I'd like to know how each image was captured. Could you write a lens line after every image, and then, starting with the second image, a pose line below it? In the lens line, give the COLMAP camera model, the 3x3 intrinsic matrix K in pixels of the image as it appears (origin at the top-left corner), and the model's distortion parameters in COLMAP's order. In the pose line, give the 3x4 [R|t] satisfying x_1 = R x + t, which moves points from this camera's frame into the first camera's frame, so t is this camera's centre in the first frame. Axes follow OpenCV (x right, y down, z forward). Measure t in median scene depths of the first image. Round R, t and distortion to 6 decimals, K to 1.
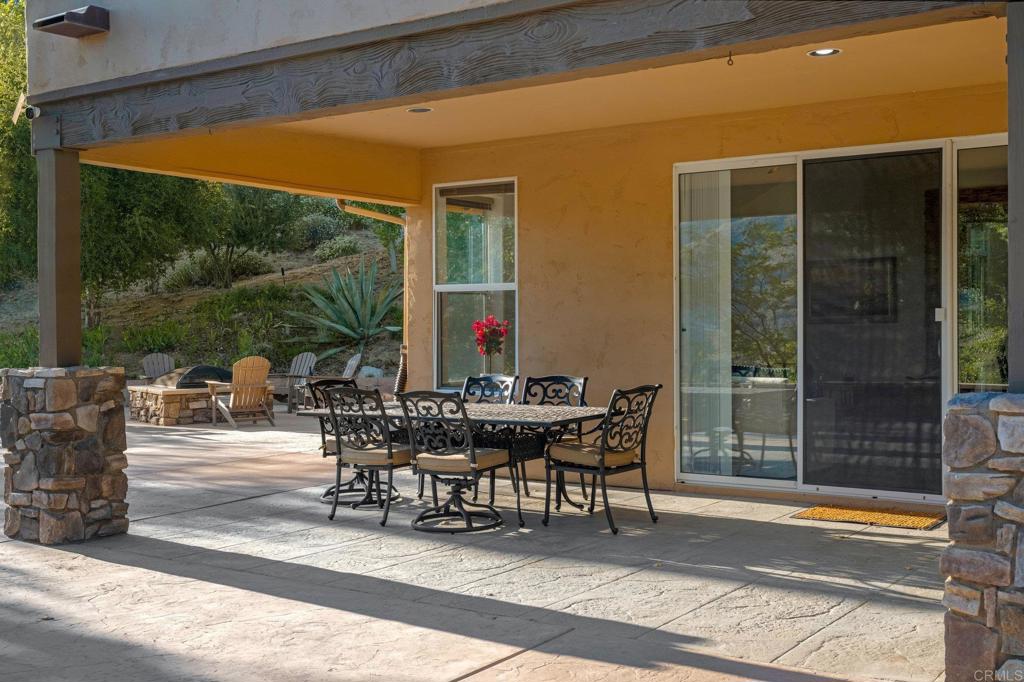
lens RADIAL K [[1172.2, 0, 511.1], [0, 1172.2, 341.3], [0, 0, 1]] dist [-0.008213, 0.000000]
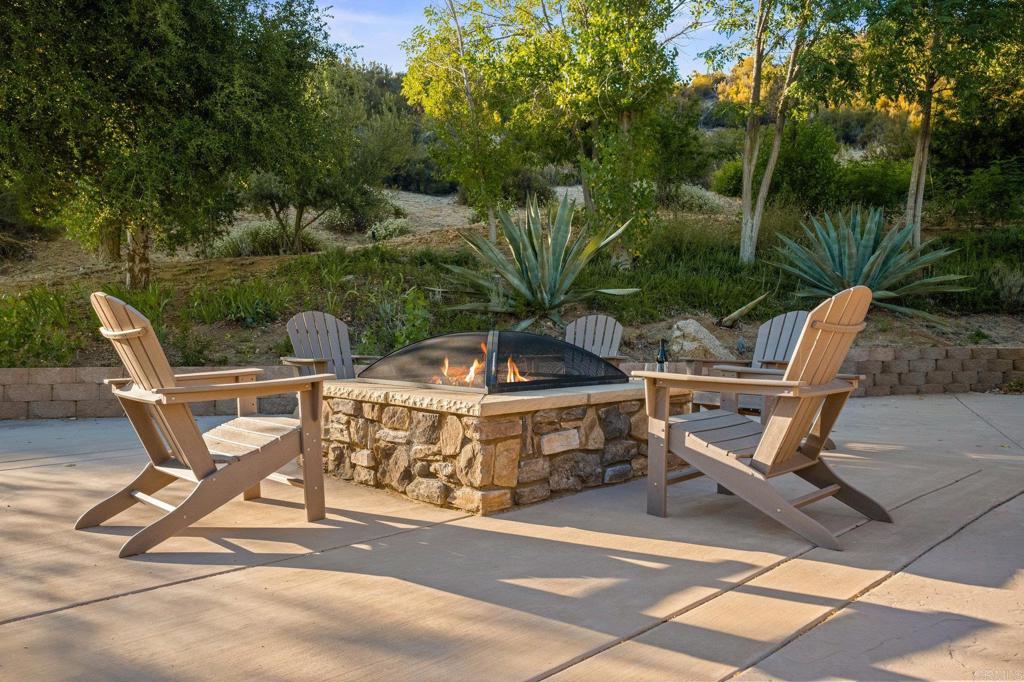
lens RADIAL K [[745.7, 0, 513.5], [0, 745.7, 339.7], [0, 0, 1]] dist [-0.006729, -0.003239]
pose [[0.985903, 0.008414, 0.167104, -0.306341], [-0.008103, 0.999964, -0.002540, 0.024778], [-0.167120, 0.001150, 0.985936, 0.765758]]
